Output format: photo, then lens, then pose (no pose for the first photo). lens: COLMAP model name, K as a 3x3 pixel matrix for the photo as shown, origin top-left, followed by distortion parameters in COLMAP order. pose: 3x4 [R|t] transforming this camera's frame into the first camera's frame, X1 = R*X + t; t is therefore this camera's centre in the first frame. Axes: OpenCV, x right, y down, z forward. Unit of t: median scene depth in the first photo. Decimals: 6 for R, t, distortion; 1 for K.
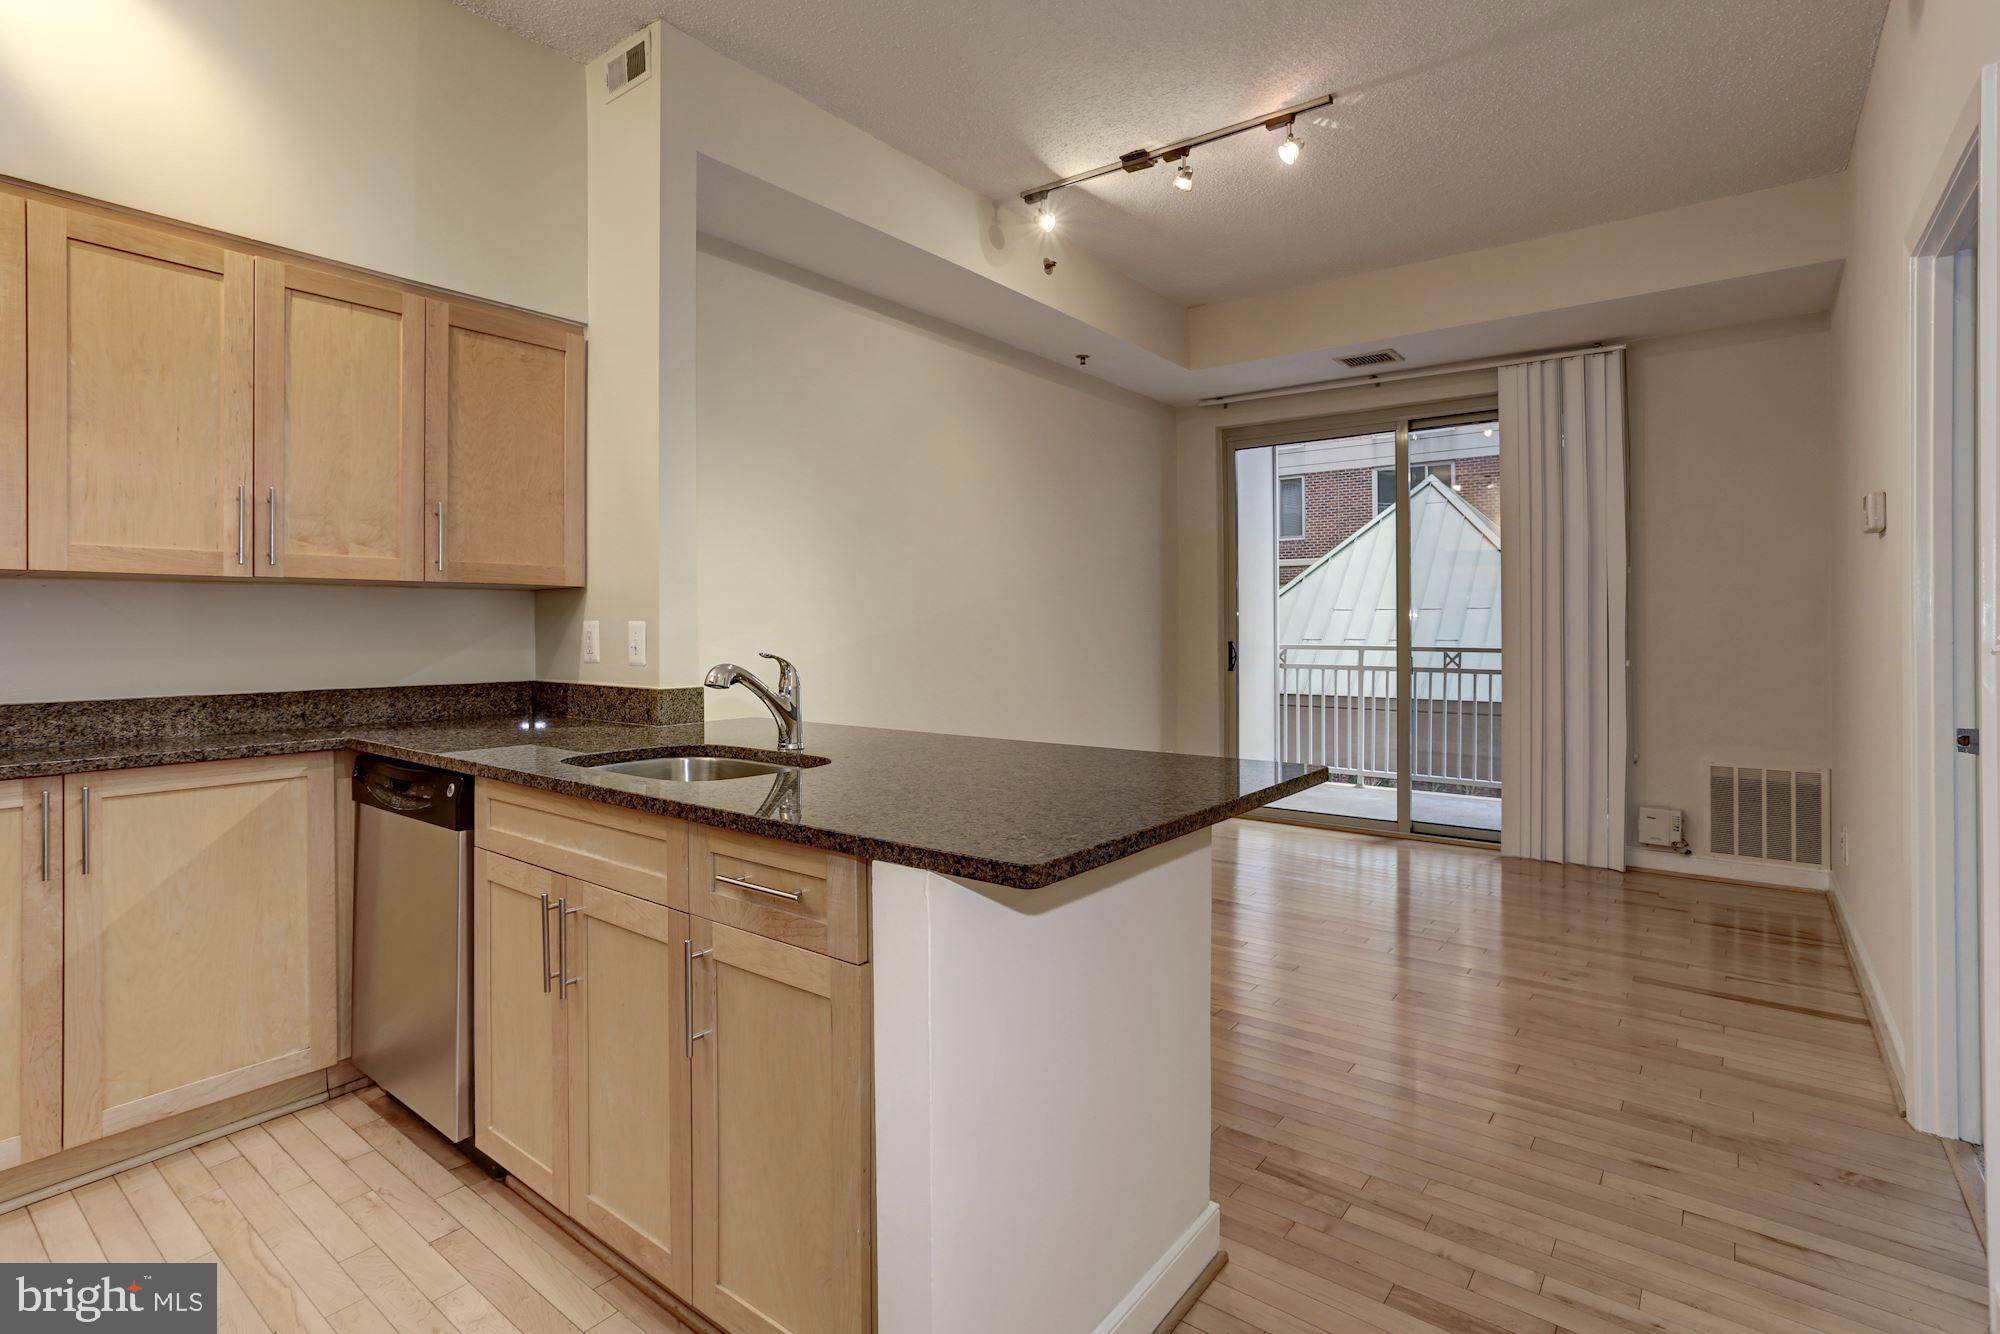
lens RADIAL K [[951.0, 0, 983.4], [0, 951.0, 618.3], [0, 0, 1]] dist [-0.053125, 0.030667]
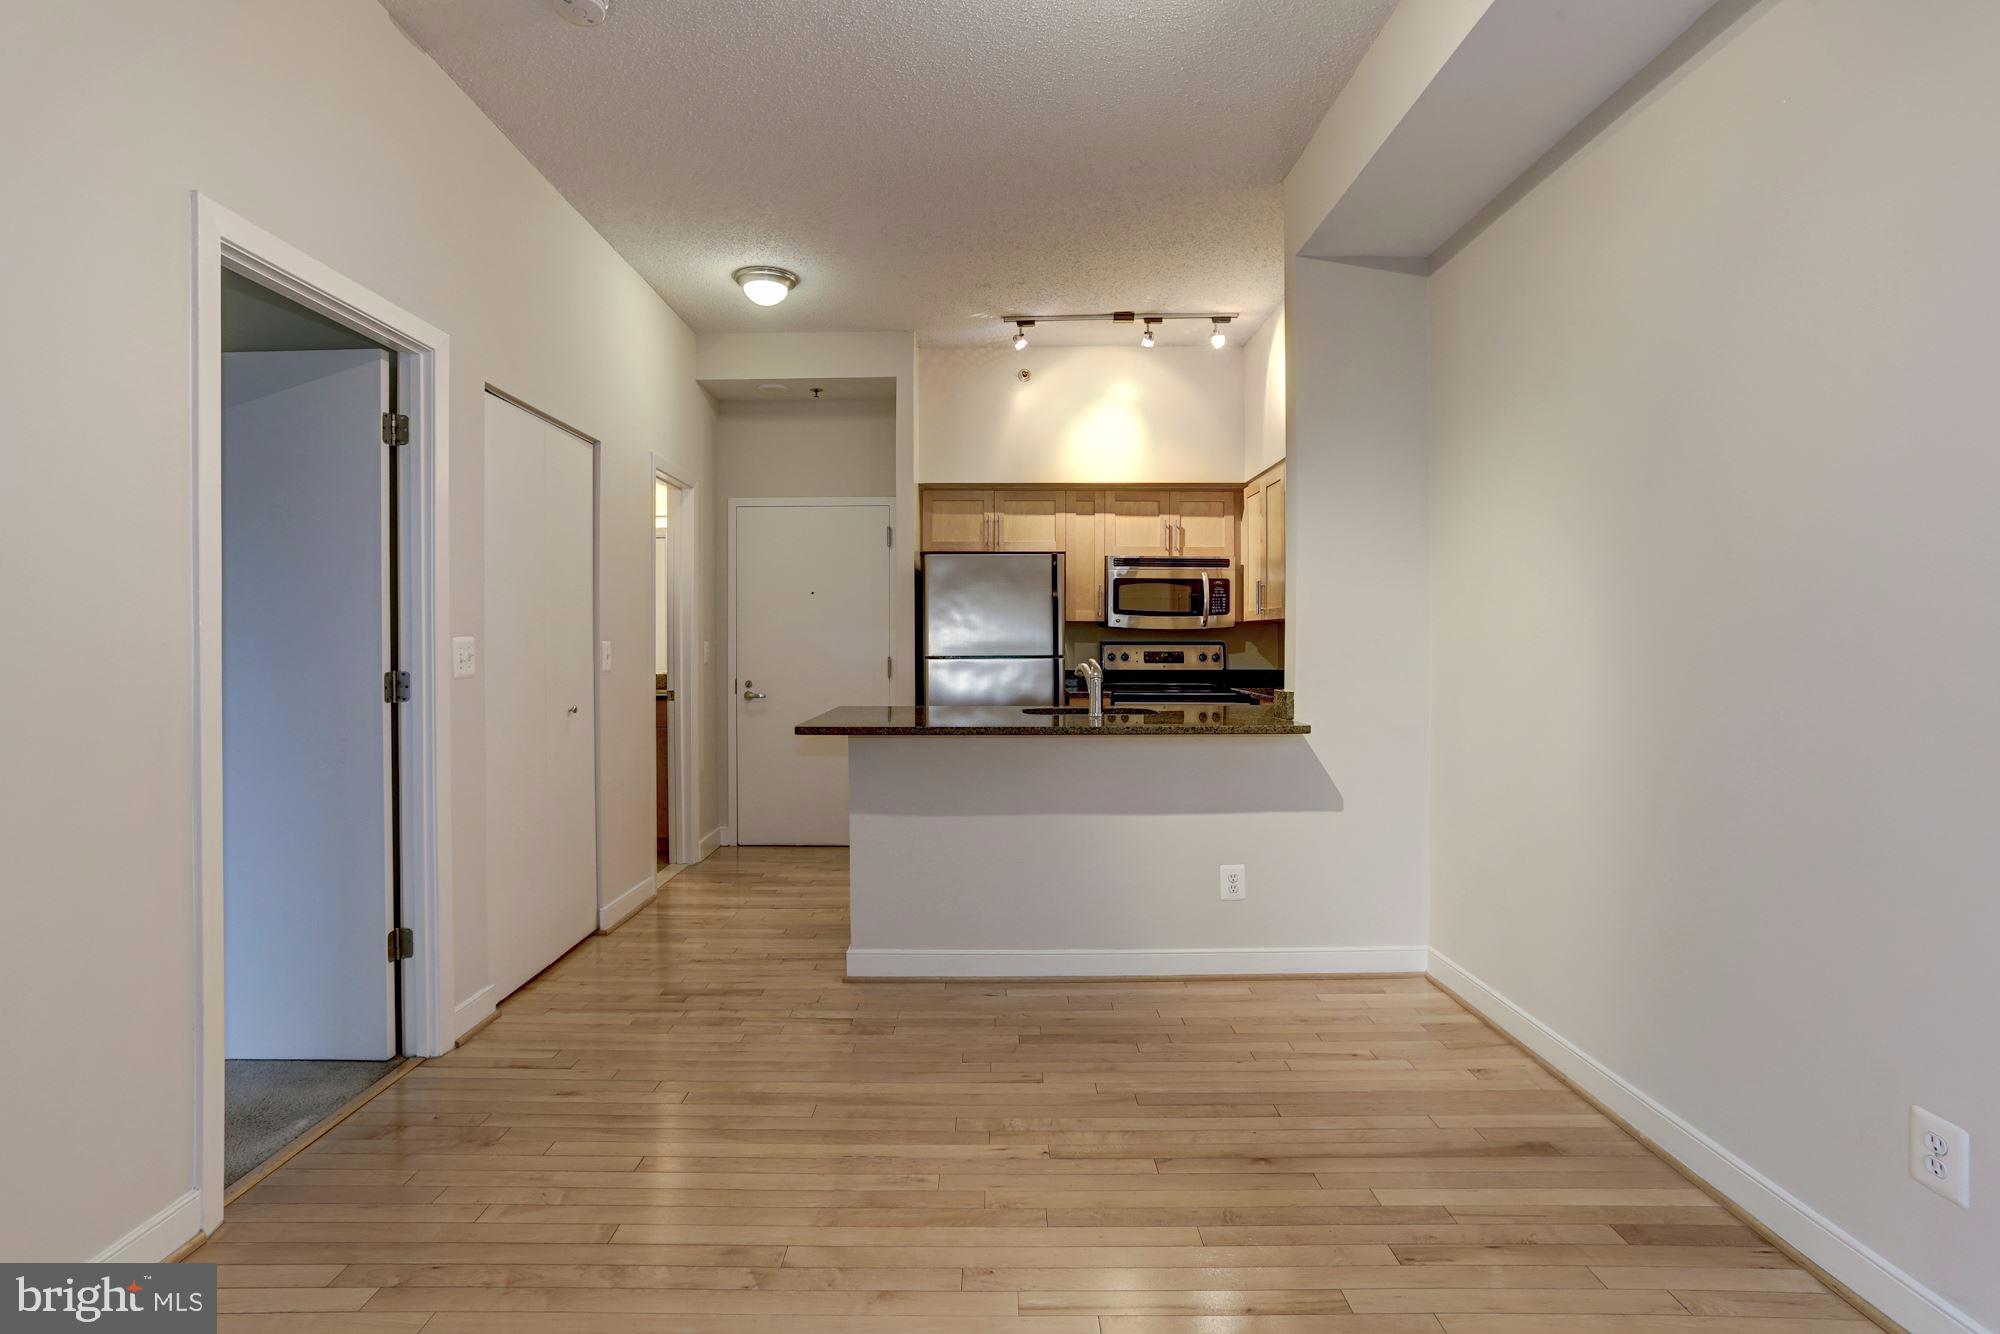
lens RADIAL K [[960.5, 0, 986.6], [0, 960.5, 644.0], [0, 0, 1]] dist [-0.057257, 0.038349]
pose [[-0.790887, 0.006597, -0.611927, 0.894805], [0.008772, 0.999961, -0.000558, 0.008010], [0.611900, -0.005809, -0.790914, 1.999565]]
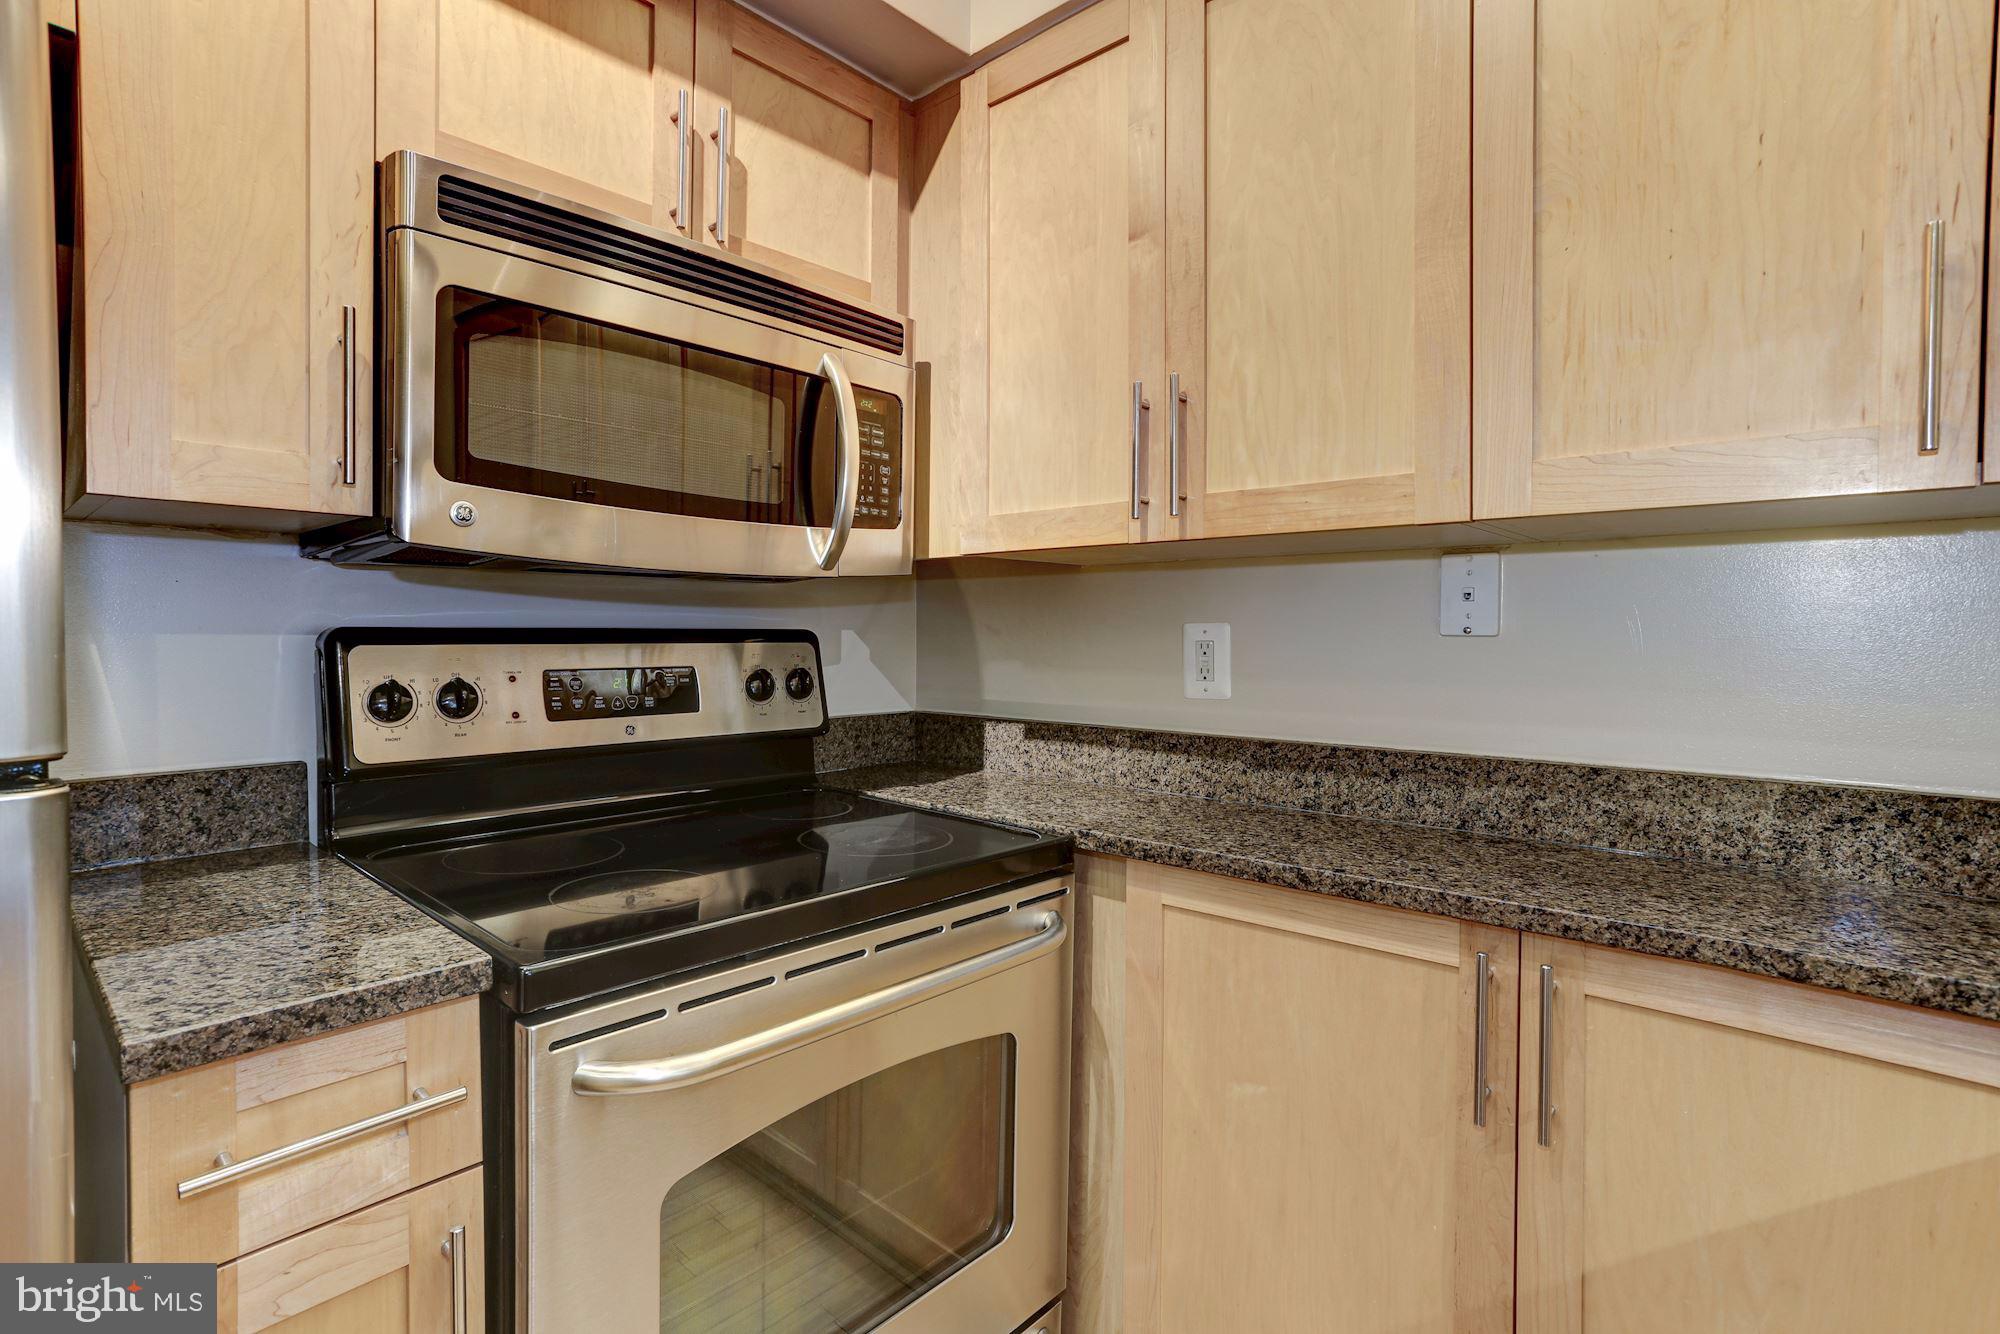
lens RADIAL K [[960.5, 0, 986.6], [0, 960.5, 644.0], [0, 0, 1]] dist [-0.057257, 0.038349]
pose [[-0.078271, 0.018109, -0.996768, -0.378733], [0.007648, 0.999816, 0.017563, 0.005013], [0.996903, -0.006249, -0.078396, 0.614623]]
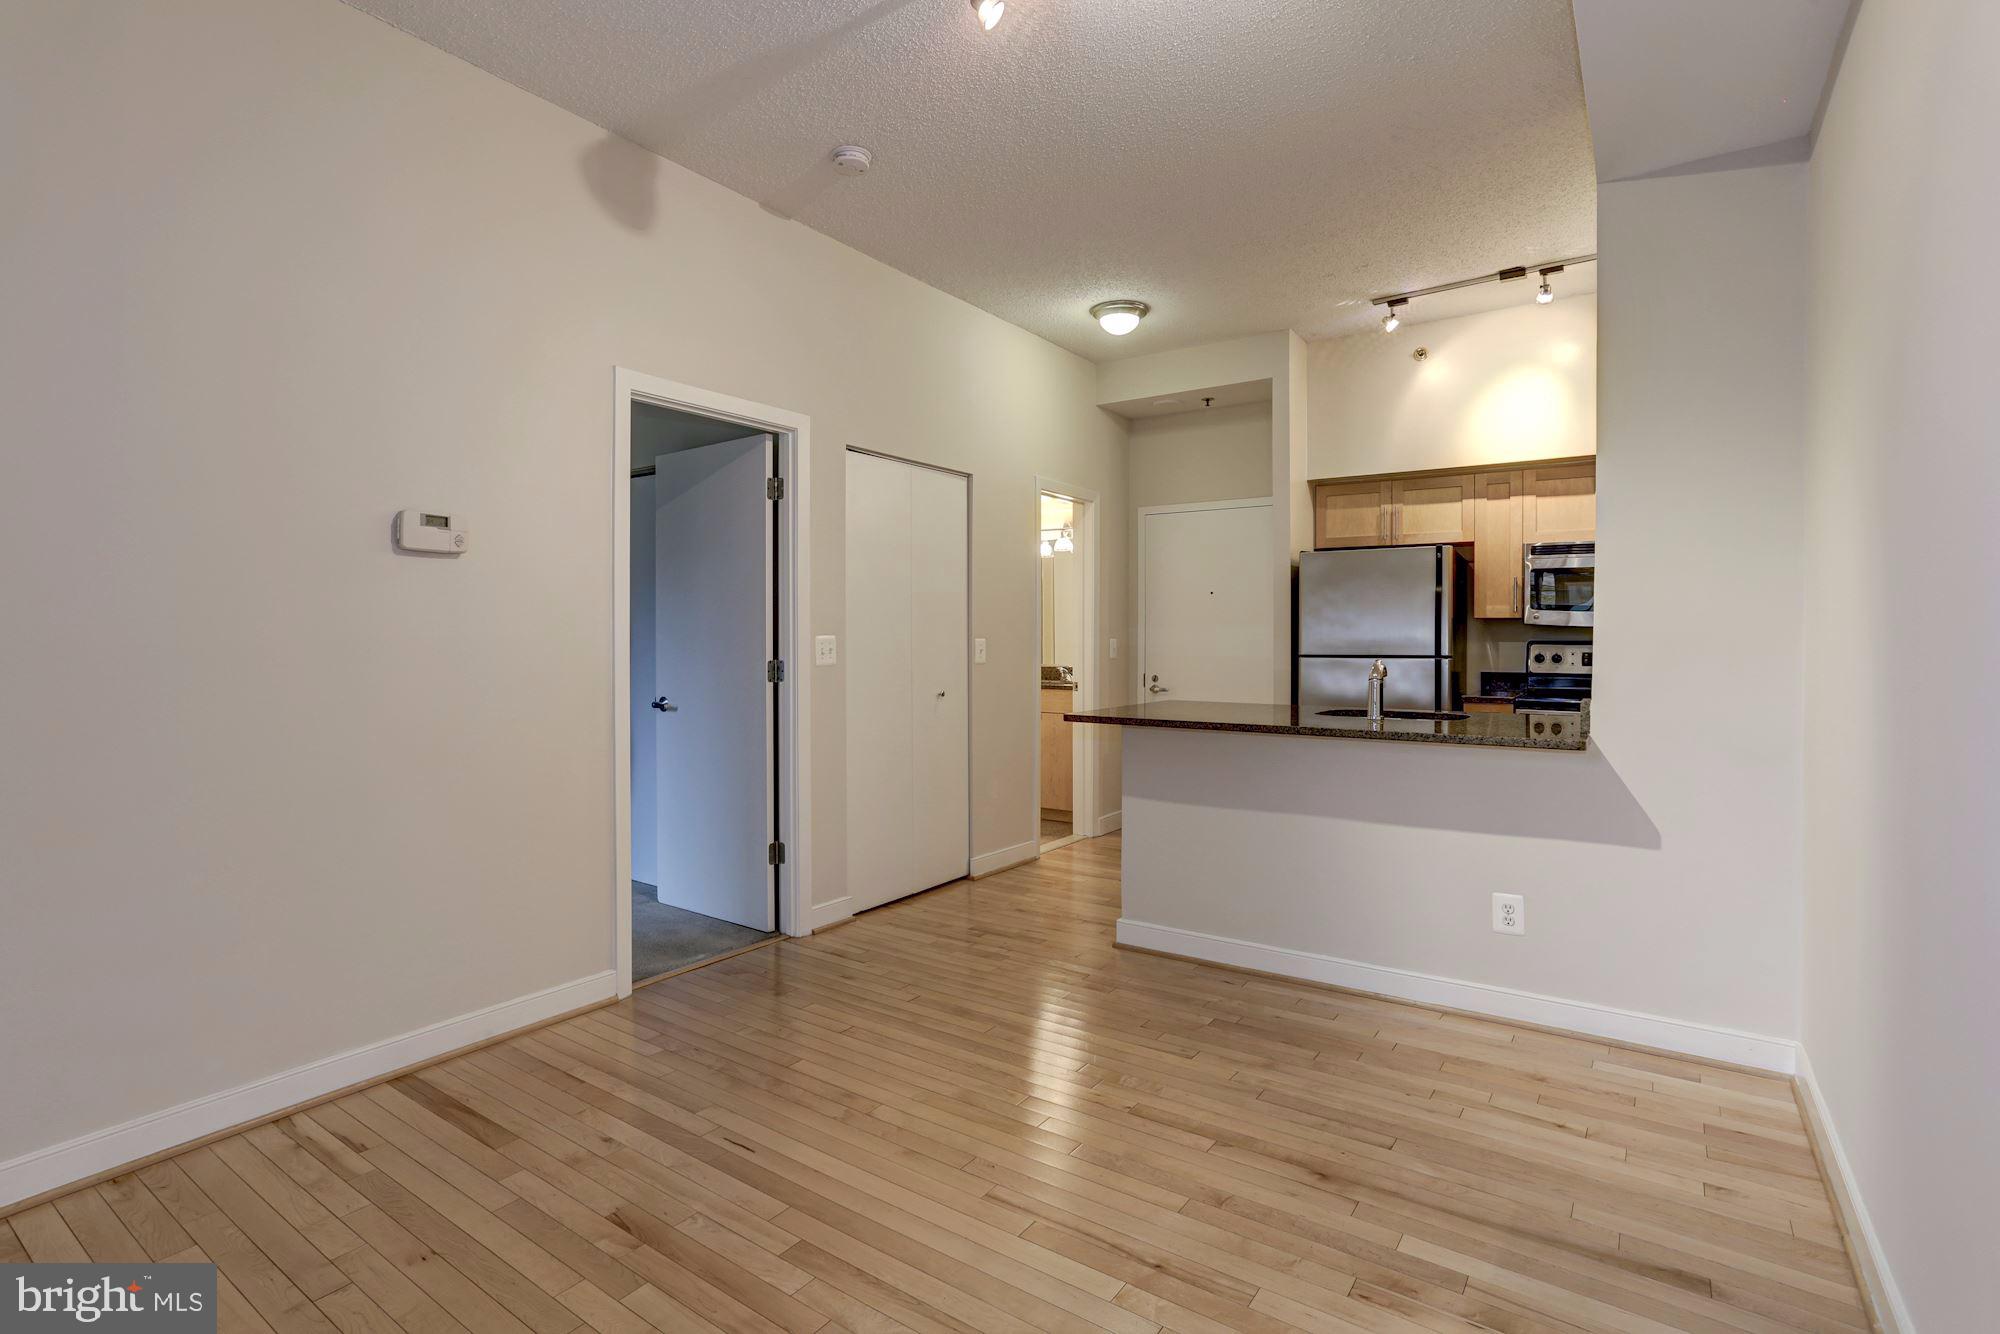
lens RADIAL K [[960.5, 0, 986.6], [0, 960.5, 644.0], [0, 0, 1]] dist [-0.057257, 0.038349]
pose [[-0.998818, 0.002280, -0.048546, 0.481877], [0.002331, 0.999997, -0.000996, 0.009481], [0.048543, -0.001108, -0.998820, 2.310612]]
